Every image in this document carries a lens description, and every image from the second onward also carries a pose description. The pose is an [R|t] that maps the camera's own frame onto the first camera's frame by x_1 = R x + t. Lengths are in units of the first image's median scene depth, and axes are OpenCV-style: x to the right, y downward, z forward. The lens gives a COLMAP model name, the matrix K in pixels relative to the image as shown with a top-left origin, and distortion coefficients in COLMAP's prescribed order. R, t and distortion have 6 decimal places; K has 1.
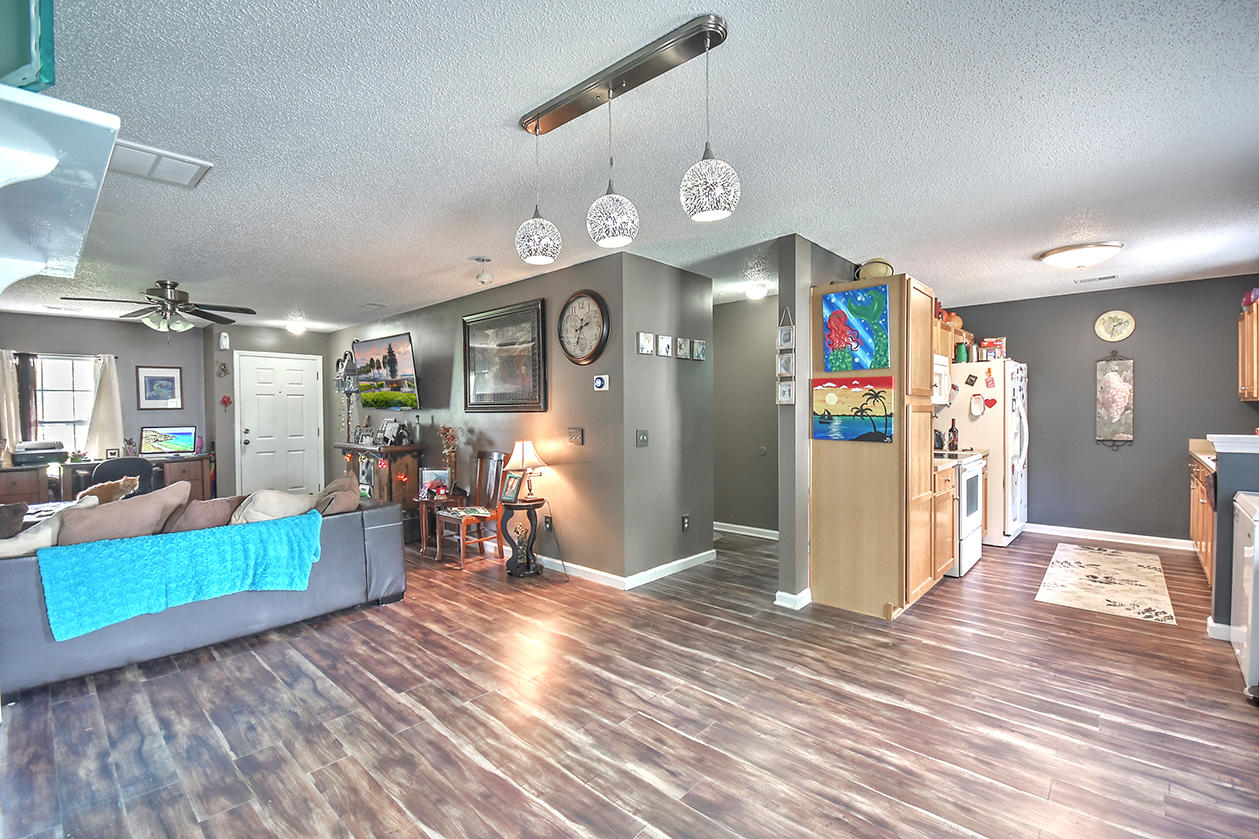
lens RADIAL K [[564.8, 0, 630.5], [0, 564.8, 401.8], [0, 0, 1]] dist [0.008795, -0.014218]
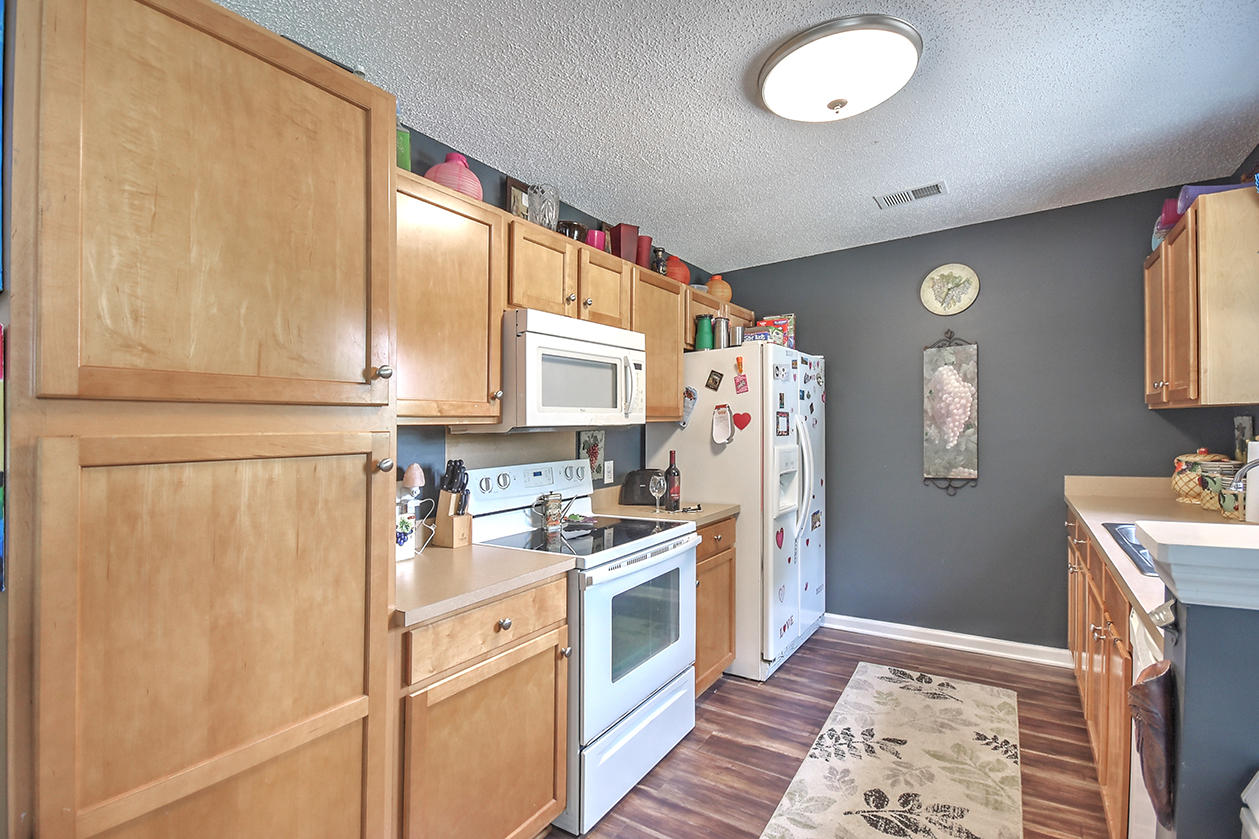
lens RADIAL K [[560.1, 0, 634.0], [0, 560.1, 426.6], [0, 0, 1]] dist [-0.012932, -0.000766]
pose [[0.990873, -0.019110, 0.133440, 0.468192], [0.017493, 0.999759, 0.013280, -0.001139], [-0.133661, -0.010825, 0.990968, 0.478987]]
